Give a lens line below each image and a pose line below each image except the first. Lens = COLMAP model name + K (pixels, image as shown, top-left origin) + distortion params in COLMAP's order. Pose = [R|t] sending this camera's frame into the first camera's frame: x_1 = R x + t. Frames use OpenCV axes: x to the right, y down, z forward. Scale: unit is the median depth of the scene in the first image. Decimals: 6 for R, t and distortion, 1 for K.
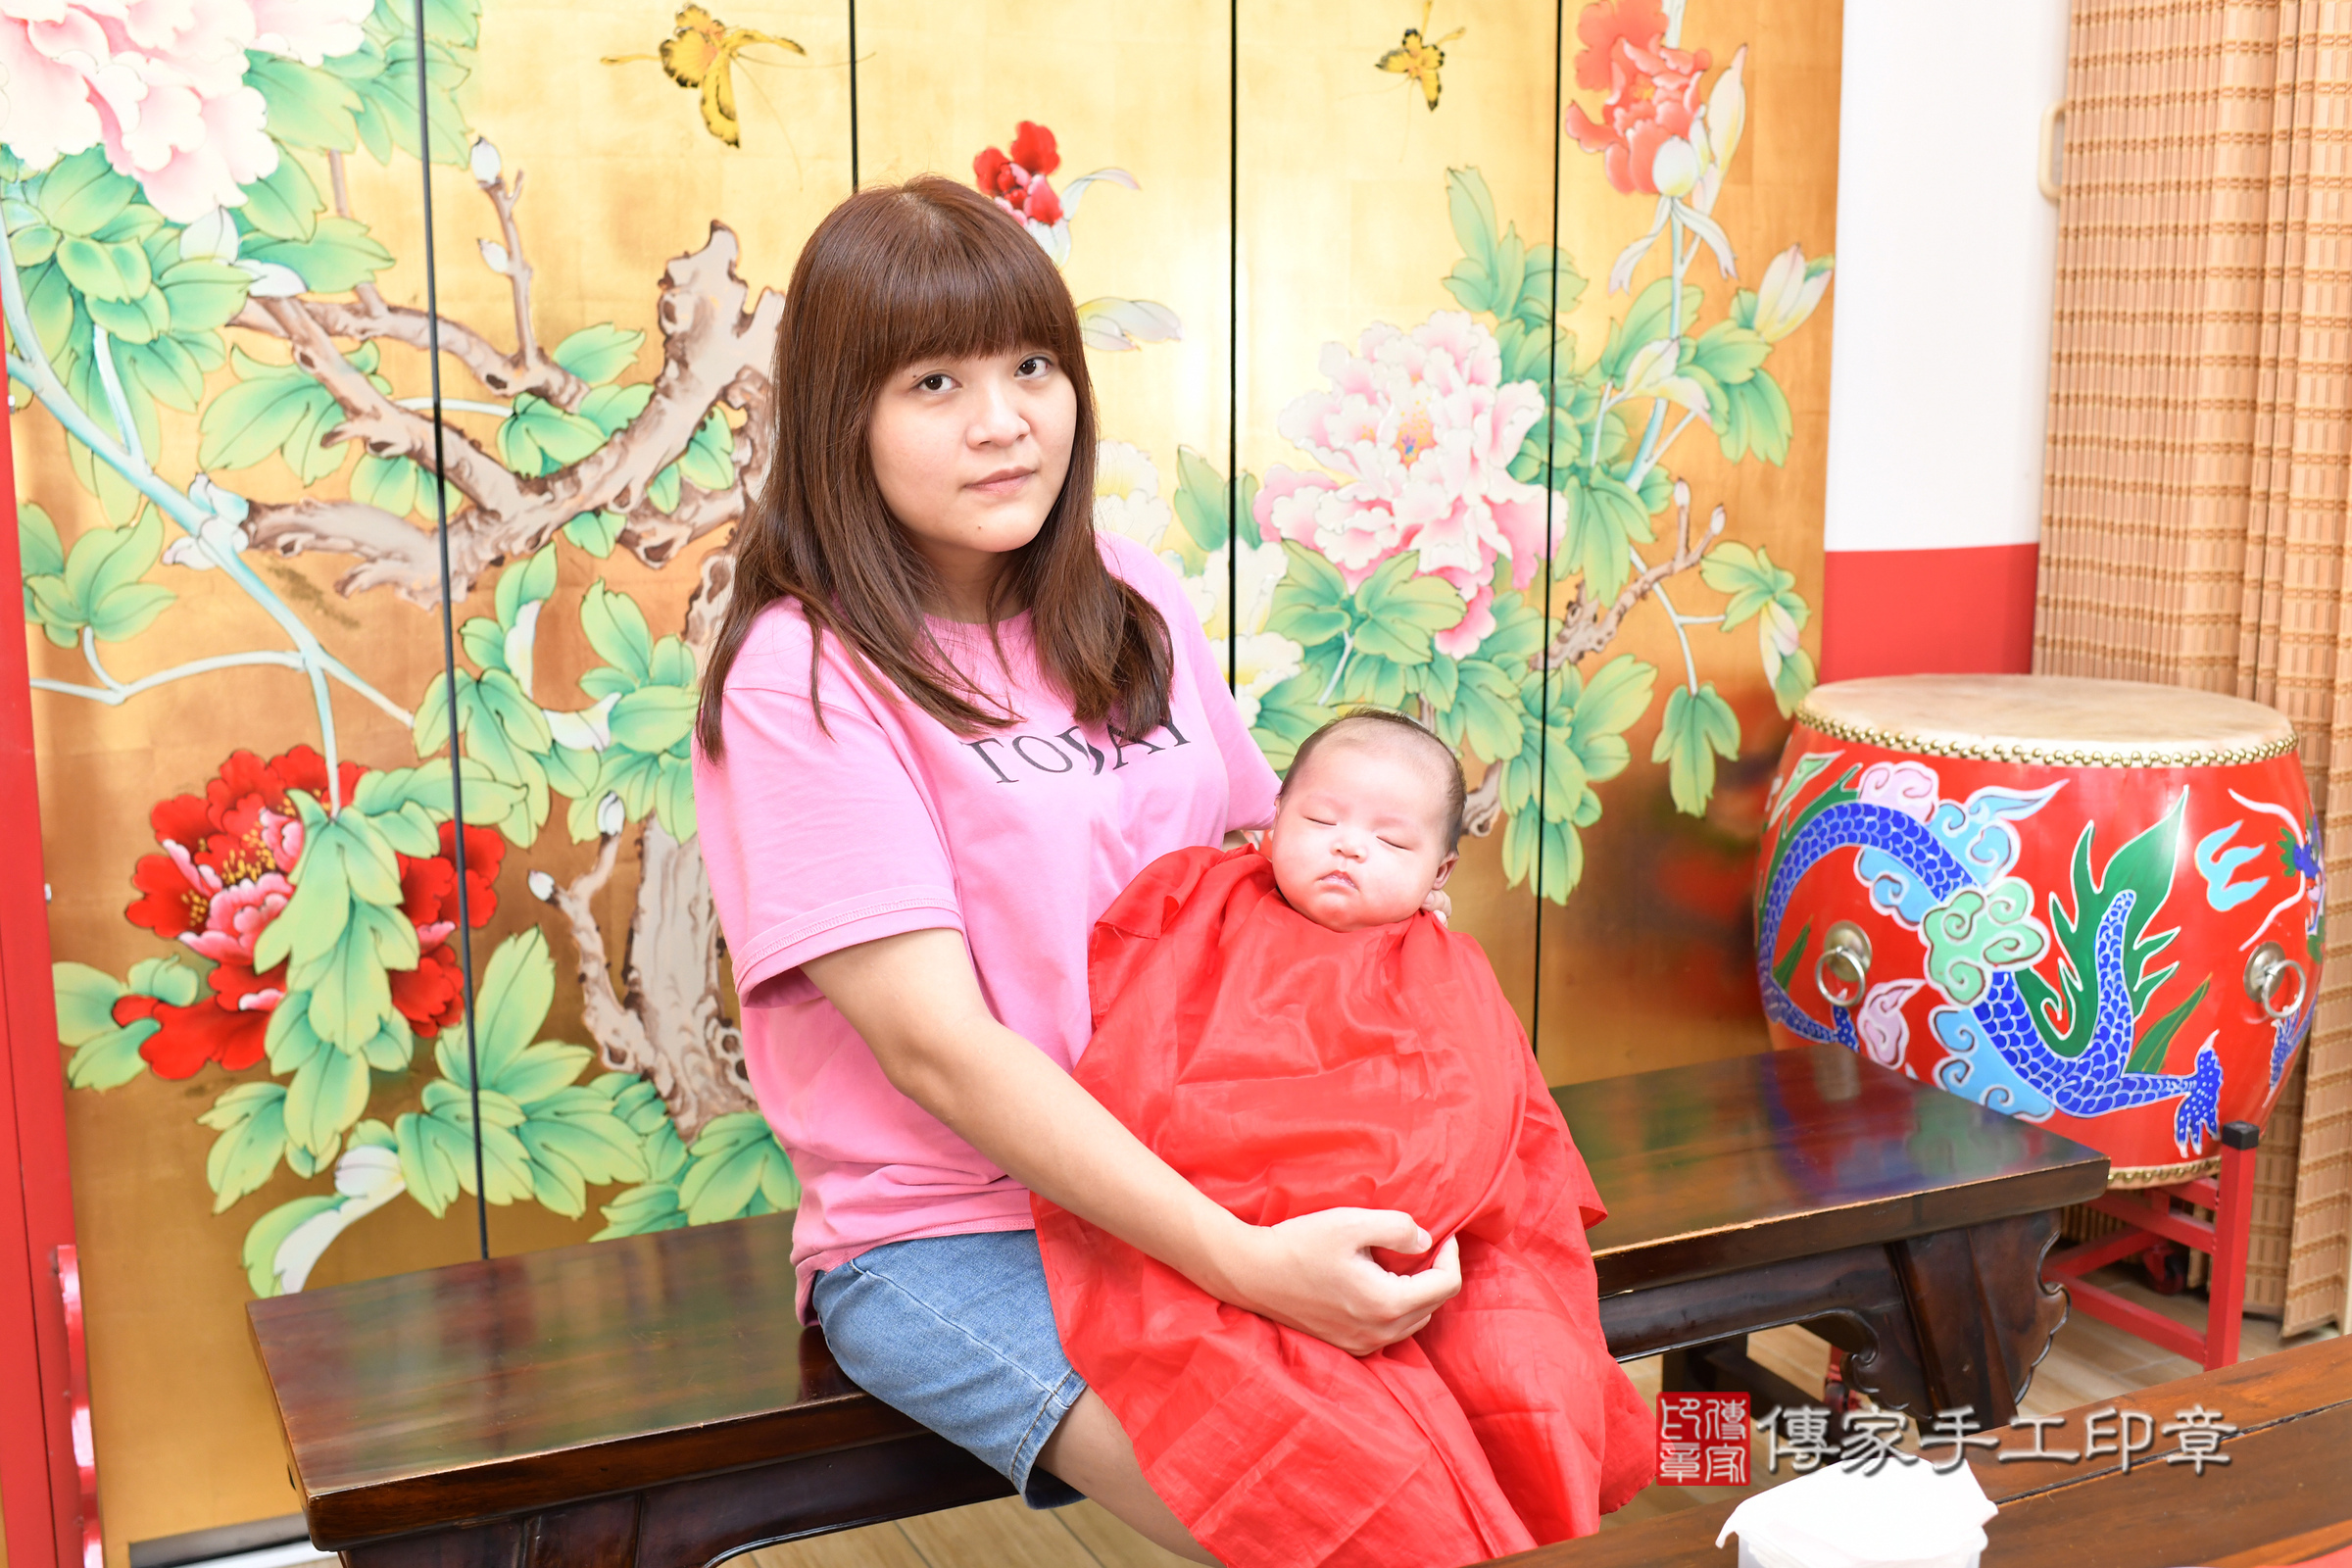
lens RADIAL K [[2500.4, 0, 1185.0], [0, 2500.4, 782.8], [0, 0, 1]] dist [-0.055871, 0.000000]
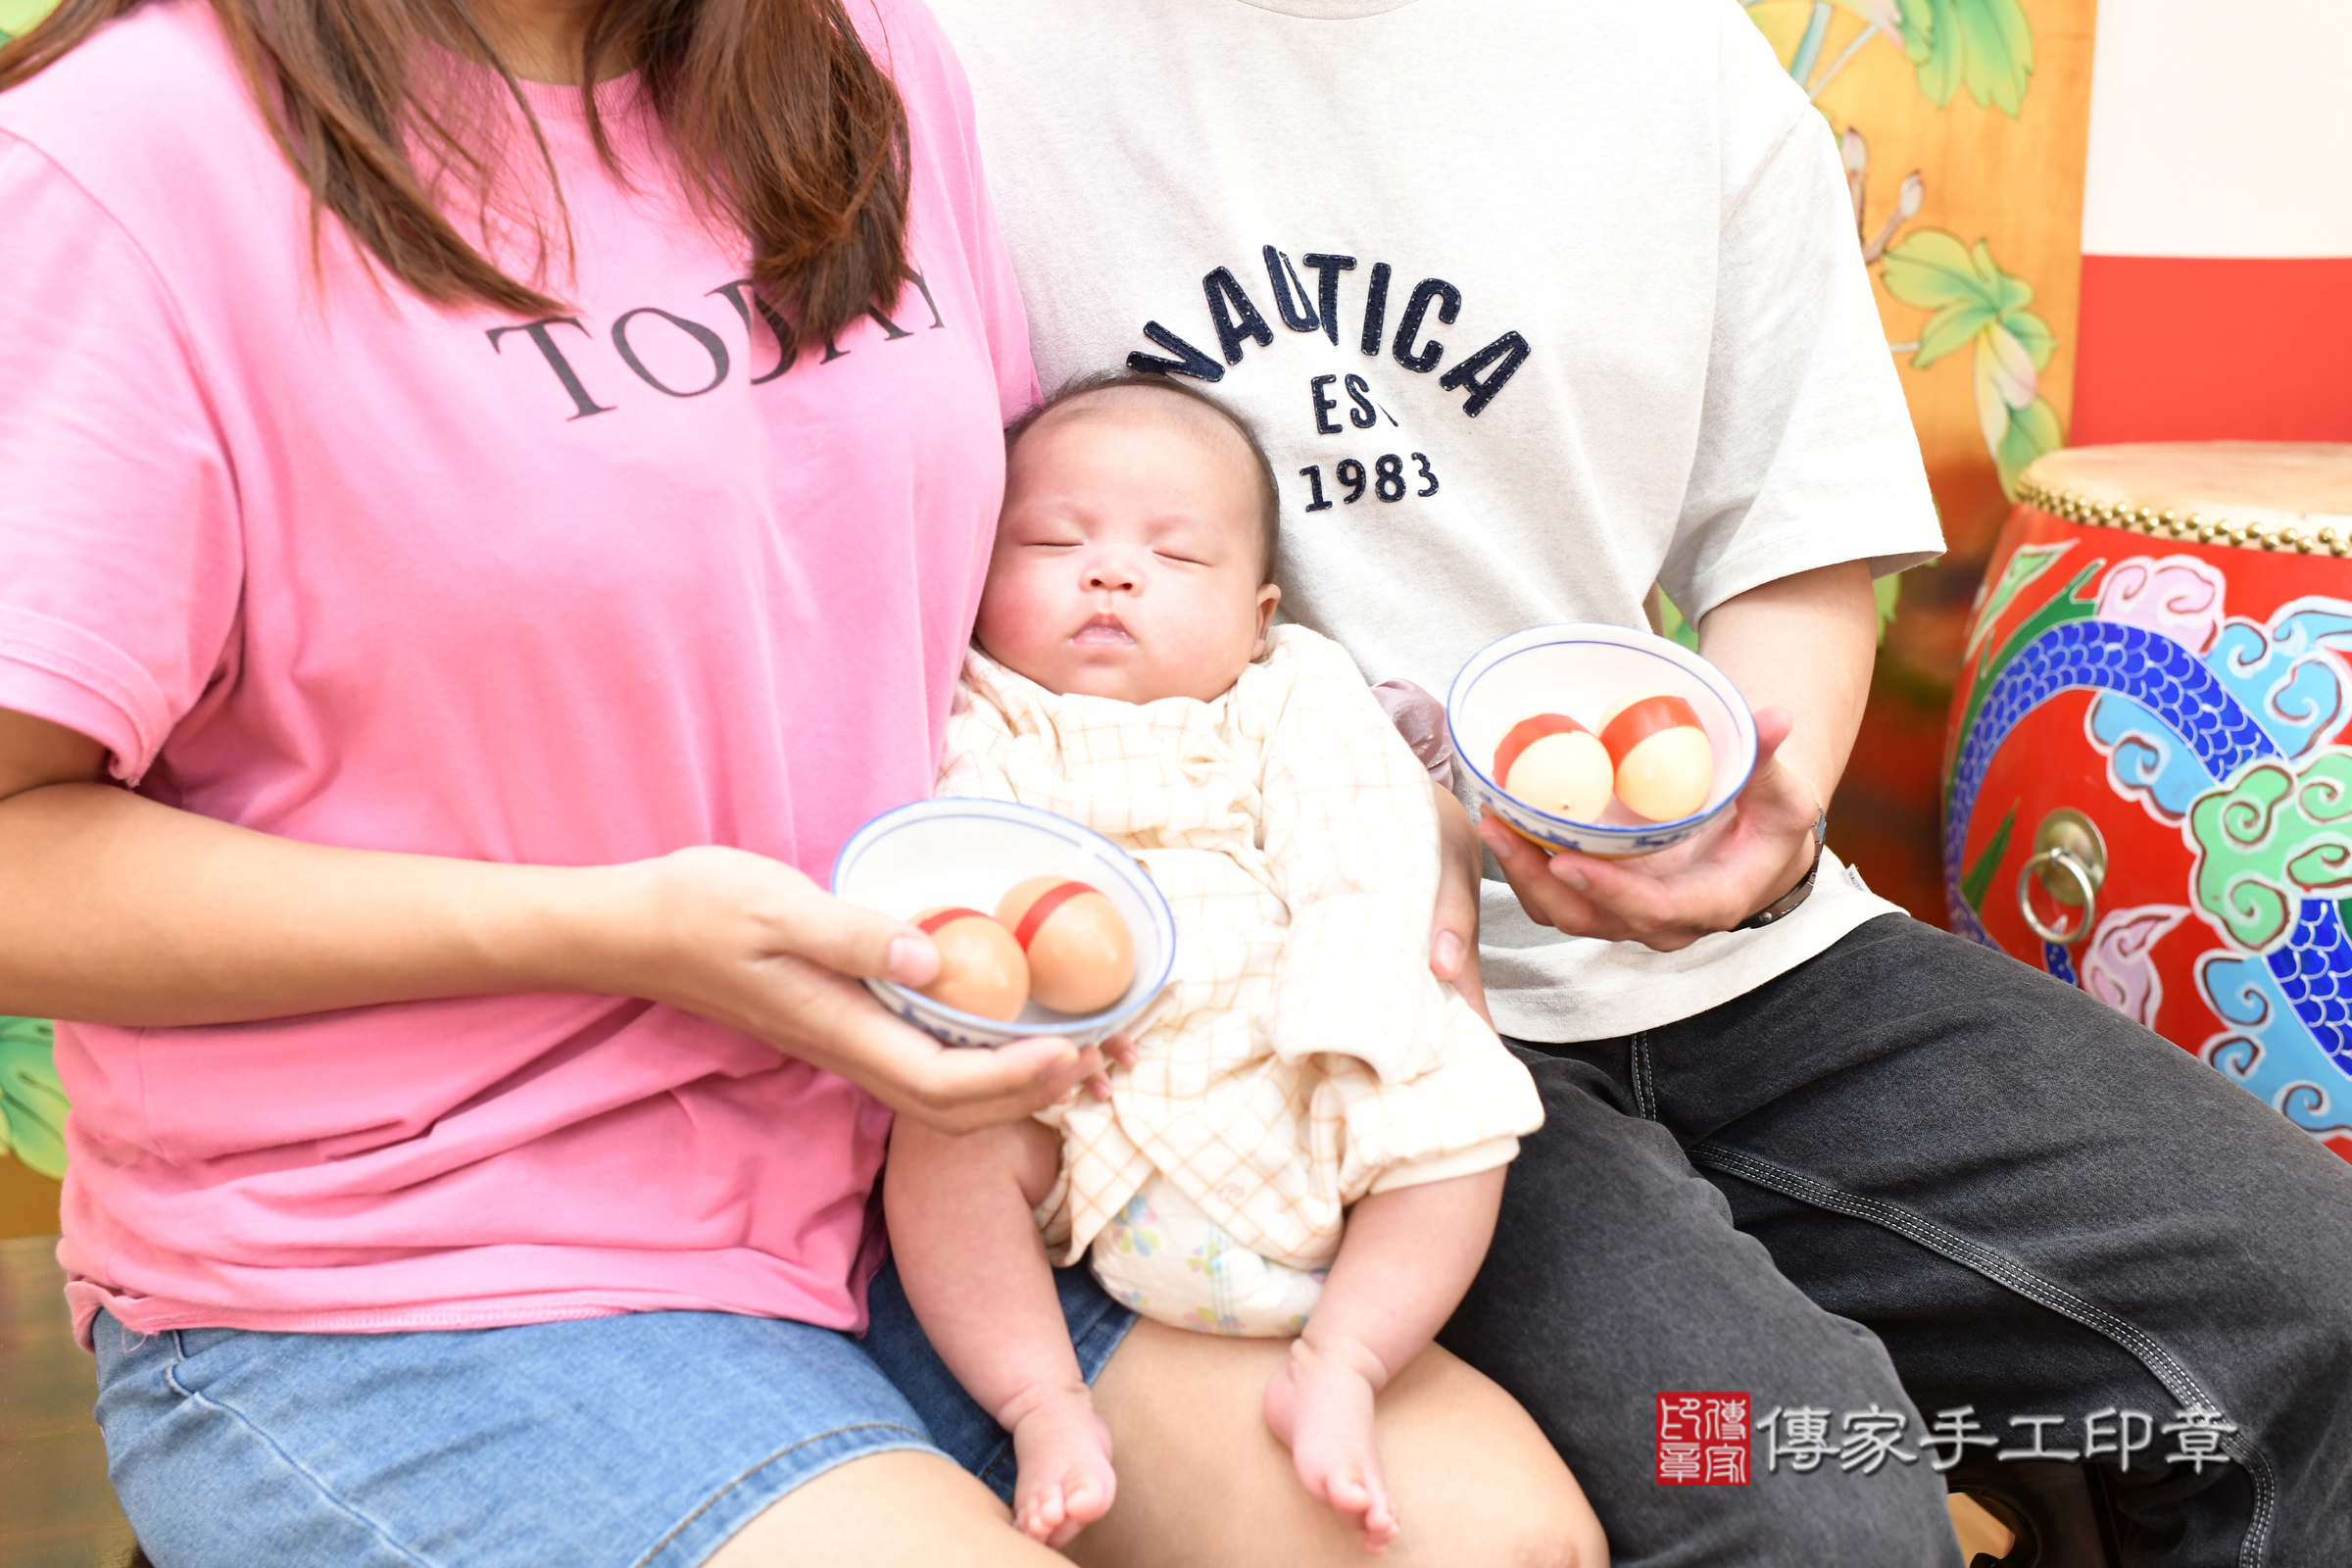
lens RADIAL K [[2698.4, 0, 1161.6], [0, 2698.4, 767.4], [0, 0, 1]] dist [-0.056228, 0.000000]
pose [[0.991962, 0.030140, -0.122892, 0.126096], [-0.025095, 0.998786, 0.042396, 0.022998], [0.124020, -0.038972, 0.991514, 0.313439]]
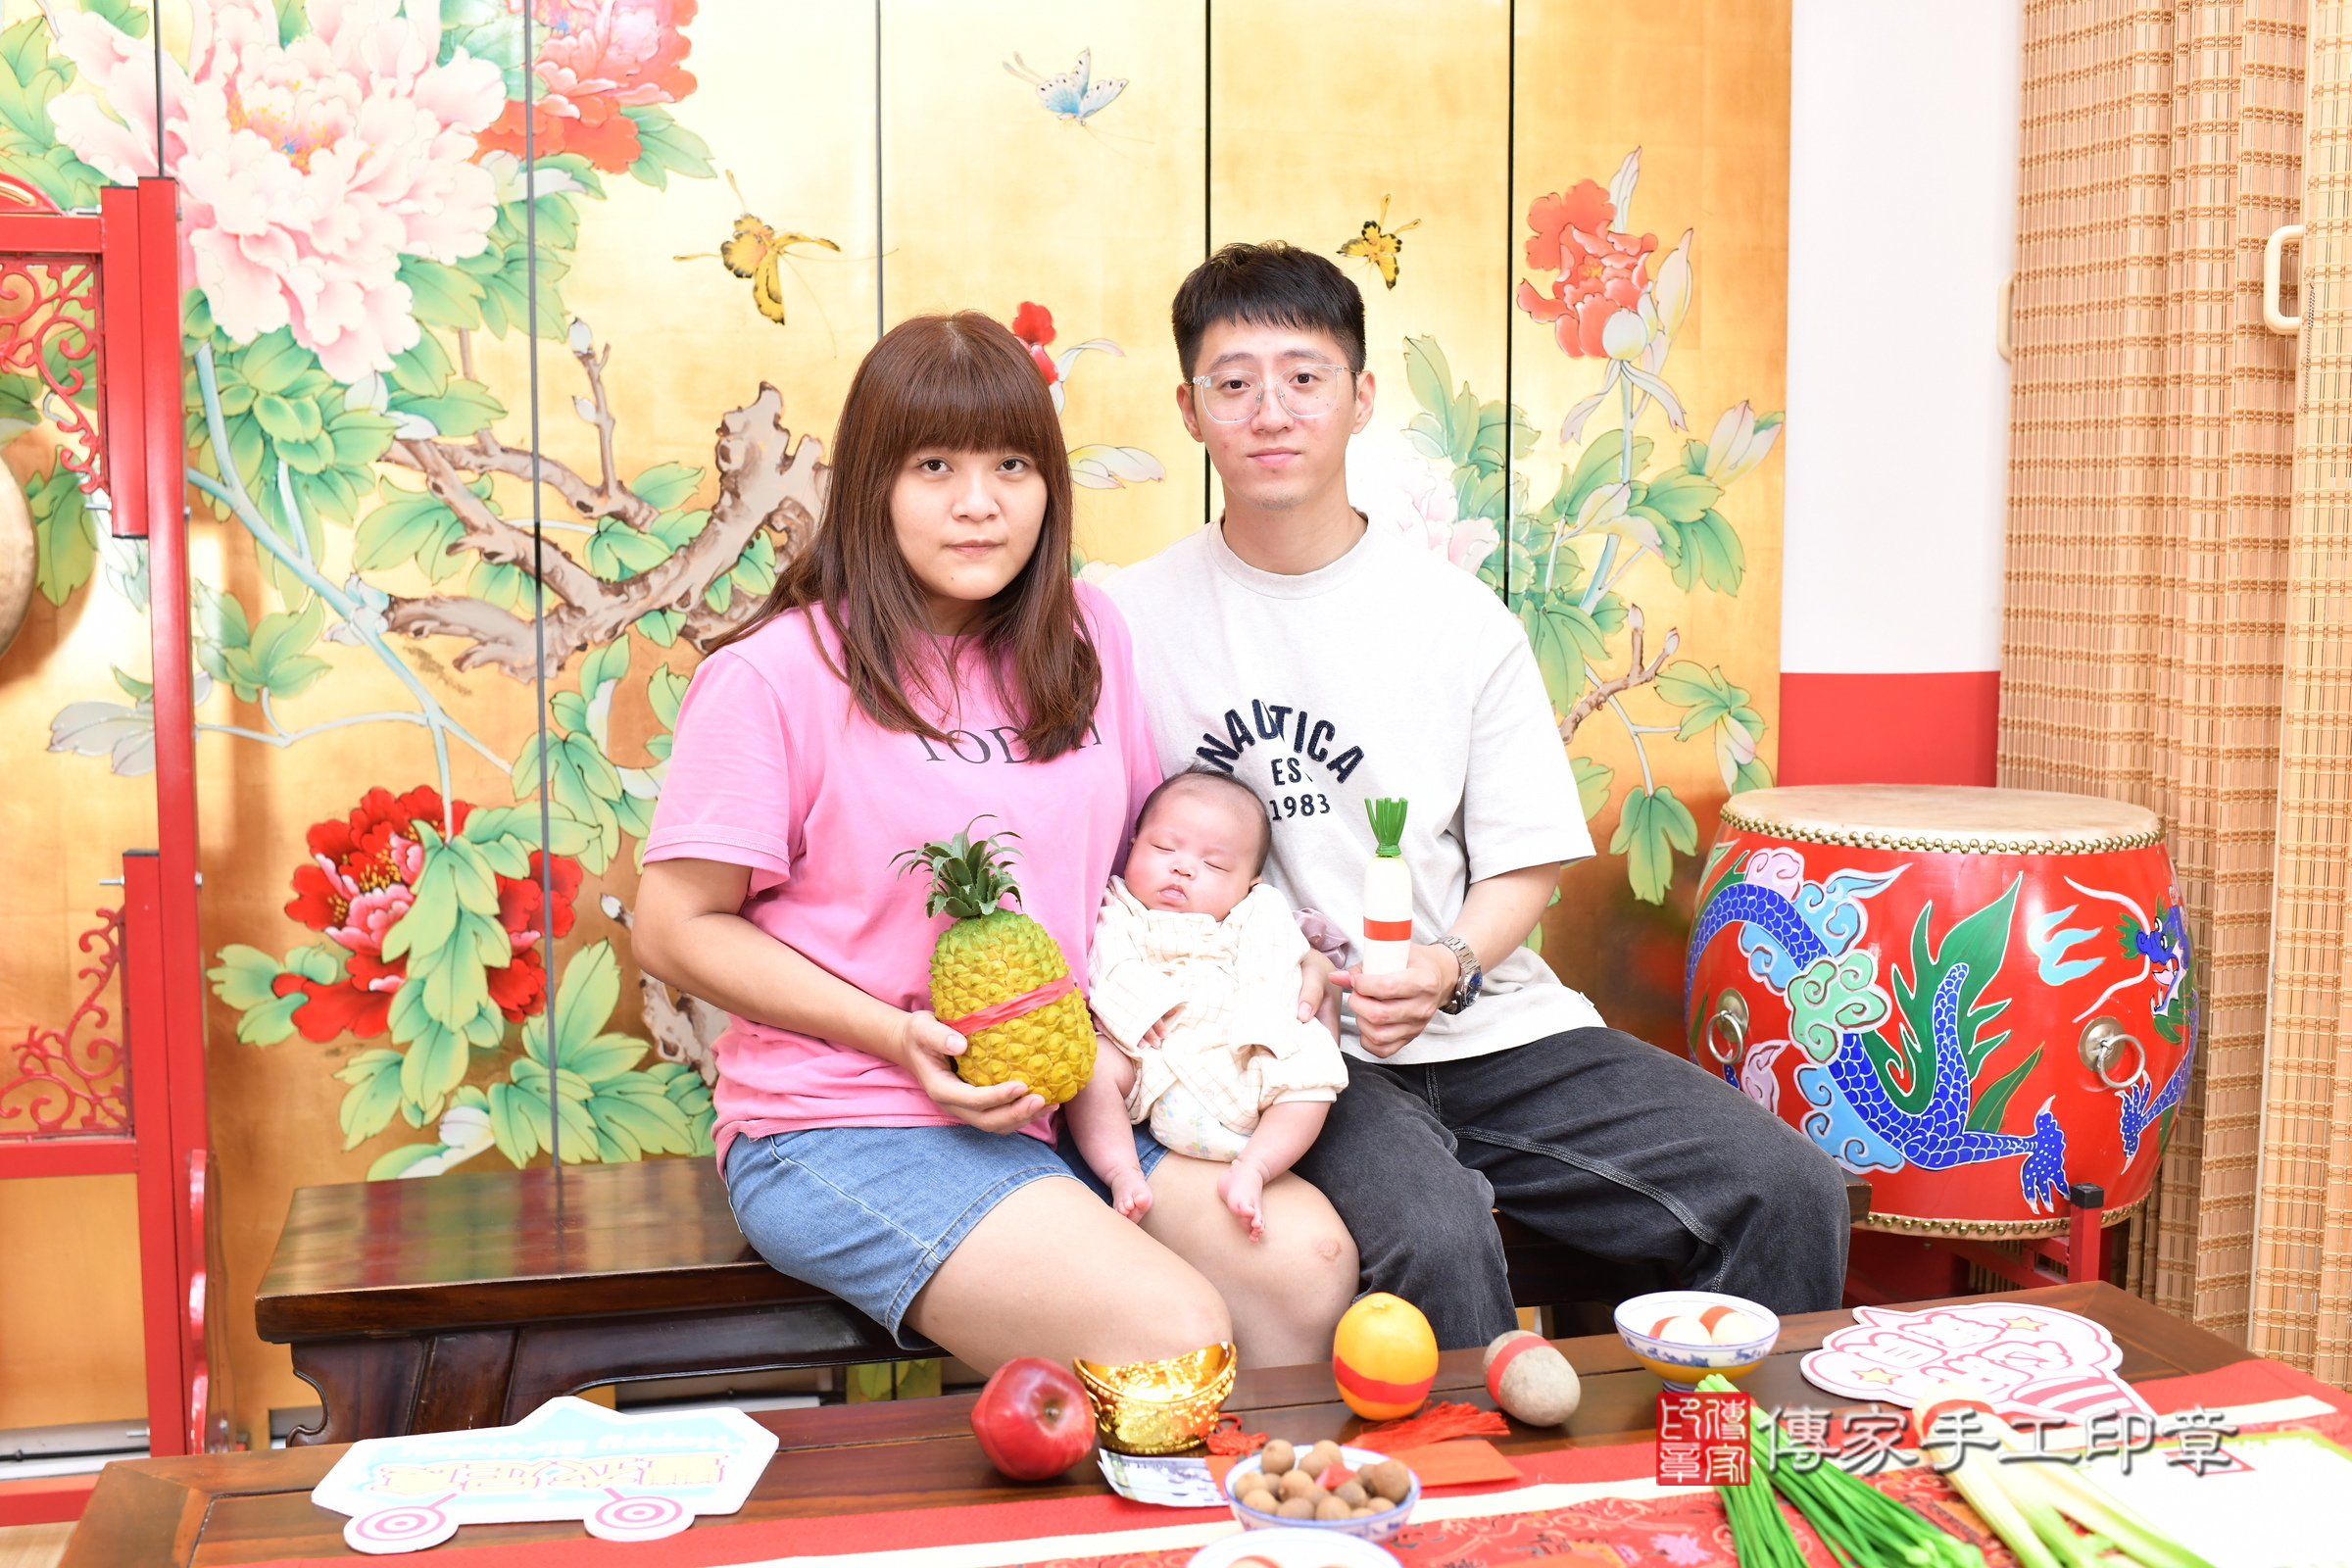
lens RADIAL K [[2413.9, 0, 1169.6], [0, 2413.9, 780.9], [0, 0, 1]] dist [-0.054788, 0.000000]
pose [[0.980805, 0.021657, -0.193787, 0.234108], [-0.036278, 0.996729, -0.072221, 0.051763], [0.191589, 0.077865, 0.978382, -0.127398]]
